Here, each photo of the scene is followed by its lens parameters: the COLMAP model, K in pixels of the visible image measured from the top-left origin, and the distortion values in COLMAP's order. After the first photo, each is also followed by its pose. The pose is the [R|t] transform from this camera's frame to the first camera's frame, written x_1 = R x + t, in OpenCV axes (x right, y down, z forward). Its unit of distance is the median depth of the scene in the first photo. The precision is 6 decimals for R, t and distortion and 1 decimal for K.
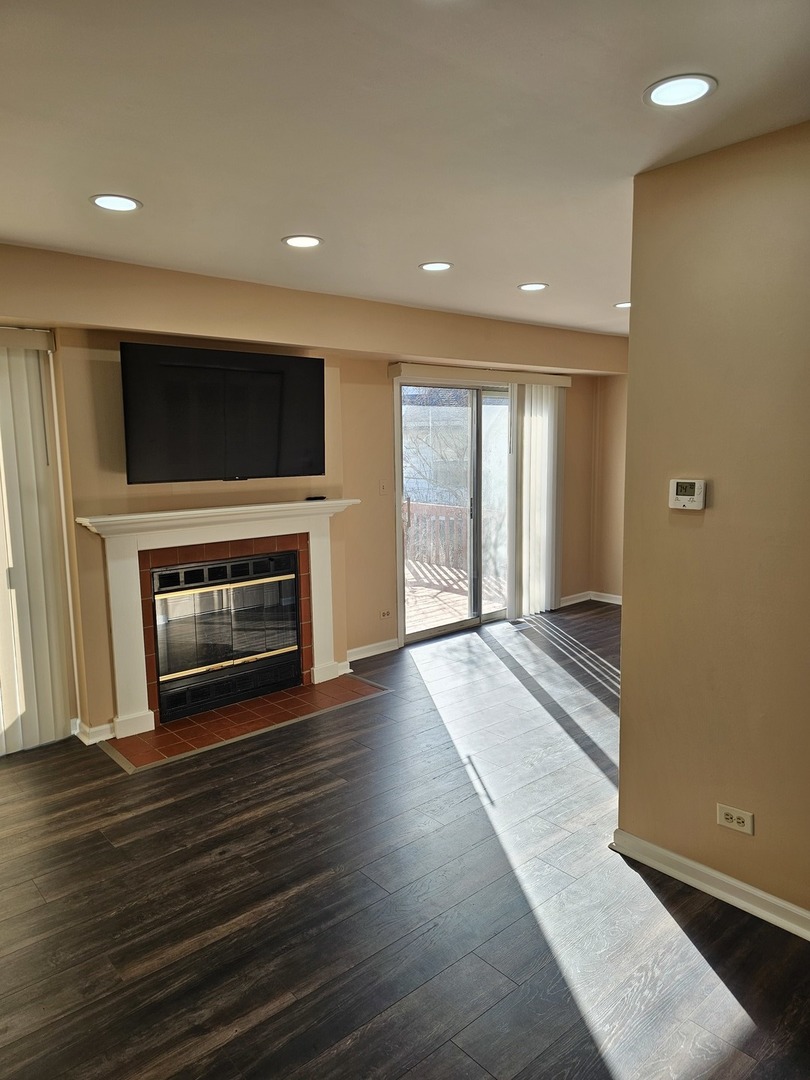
lens RADIAL K [[706.6, 0, 420.8], [0, 706.6, 531.4], [0, 0, 1]] dist [0.030871, -0.027497]
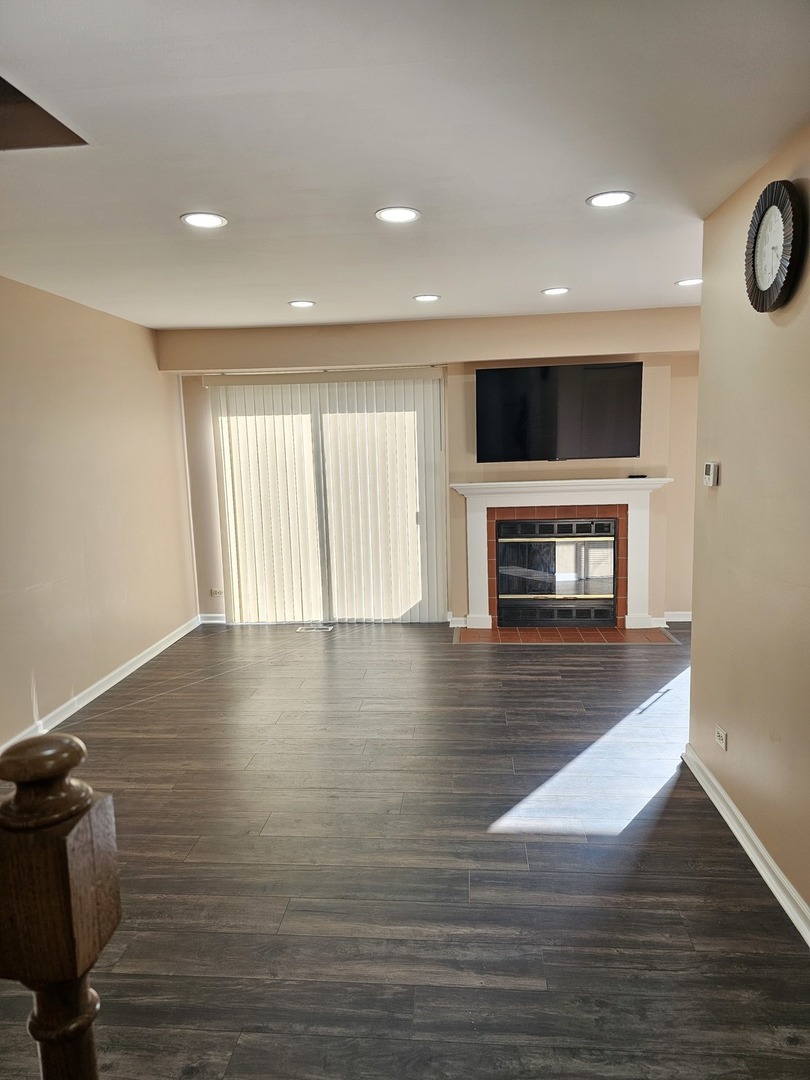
lens RADIAL K [[706.6, 0, 404.1], [0, 706.6, 541.1], [0, 0, 1]] dist [0.030871, -0.027497]
pose [[0.685566, 0.092122, -0.722158, 0.529907], [-0.063459, 0.995748, 0.066779, 0.009057], [0.725239, 0.000046, 0.688497, -0.143901]]
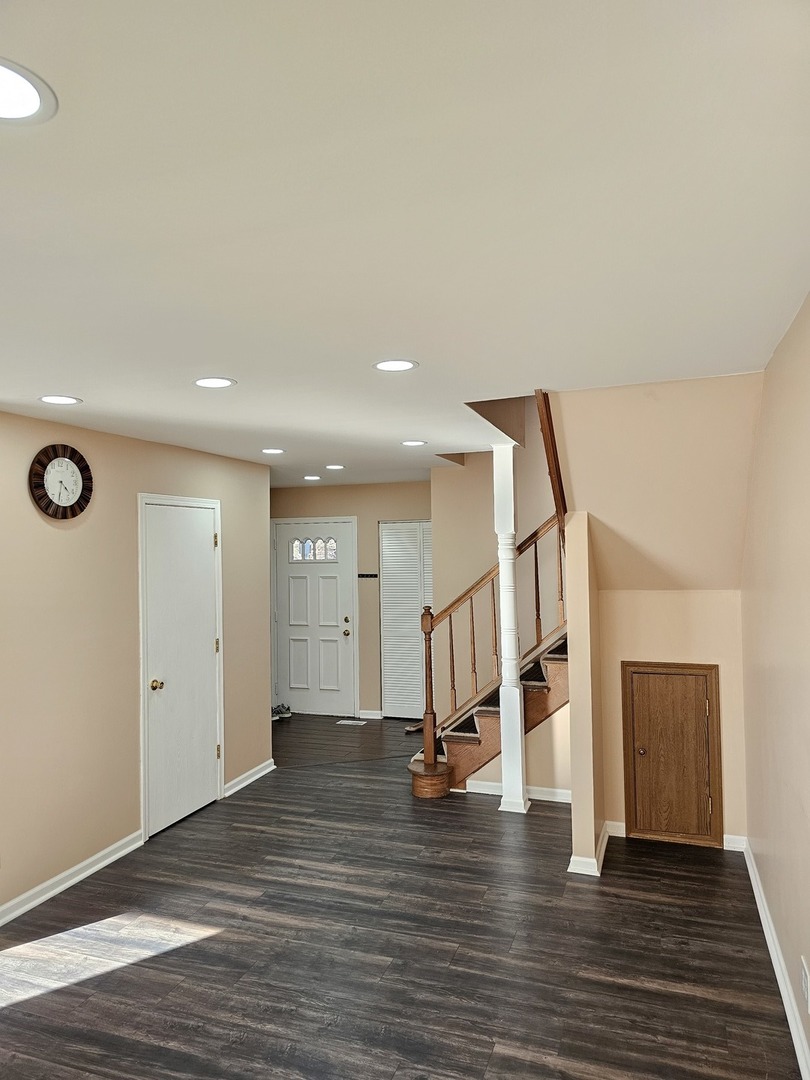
lens RADIAL K [[706.6, 0, 410.3], [0, 706.6, 538.2], [0, 0, 1]] dist [0.030871, -0.027497]
pose [[-0.481851, 0.034298, 0.875582, -0.713974], [0.125233, 0.991672, 0.030072, -0.099973], [-0.867258, 0.124142, -0.482133, 0.520061]]
